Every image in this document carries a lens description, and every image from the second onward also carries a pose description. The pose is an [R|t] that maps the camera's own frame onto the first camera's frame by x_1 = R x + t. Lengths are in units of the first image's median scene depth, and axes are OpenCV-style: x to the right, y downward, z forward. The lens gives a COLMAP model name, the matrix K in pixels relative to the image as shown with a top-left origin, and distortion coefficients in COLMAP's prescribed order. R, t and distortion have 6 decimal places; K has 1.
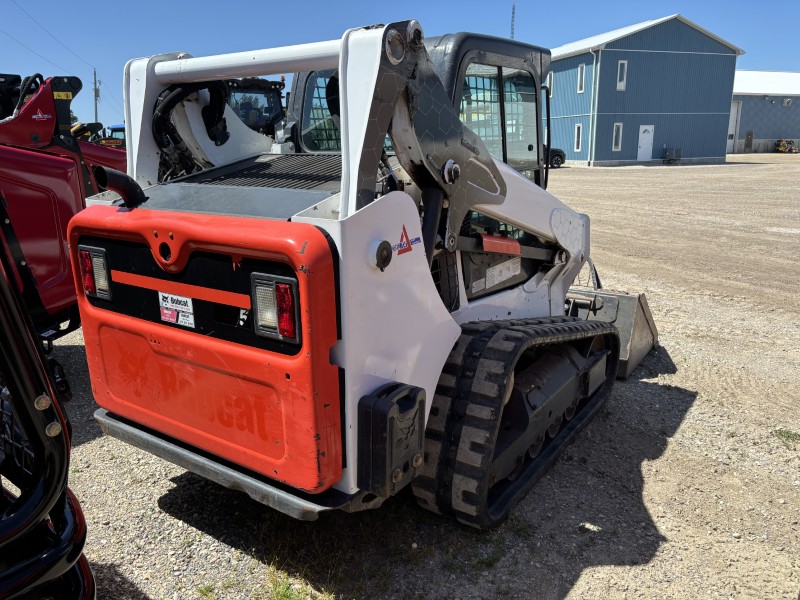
lens RADIAL K [[610.0, 0, 402.4], [0, 610.0, 300.7], [0, 0, 1]] dist [0.036607, -0.034846]
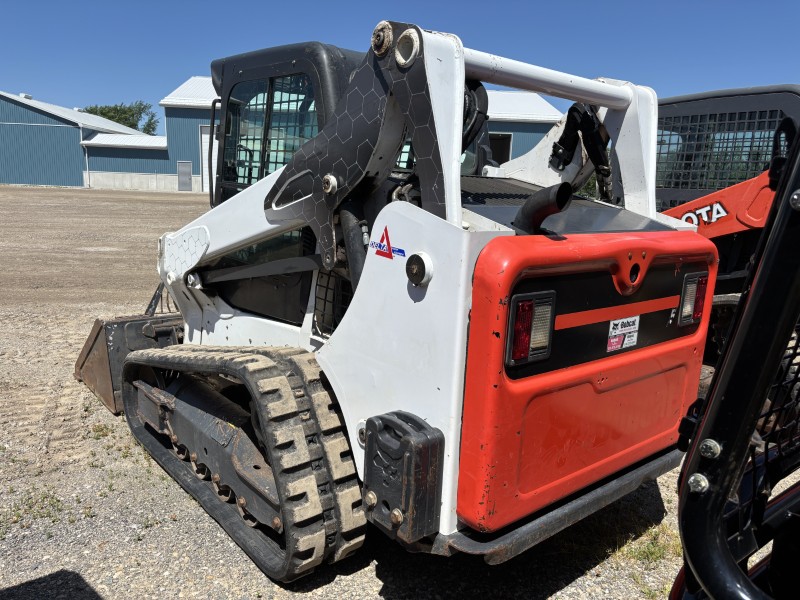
lens RADIAL K [[610.0, 0, 403.1], [0, 610.0, 300.1], [0, 0, 1]] dist [0.036607, -0.034846]
pose [[0.266087, -0.158015, 0.950910, -1.344387], [0.194726, 0.974947, 0.107520, -0.203698], [-0.944076, 0.156557, 0.290191, 1.023441]]
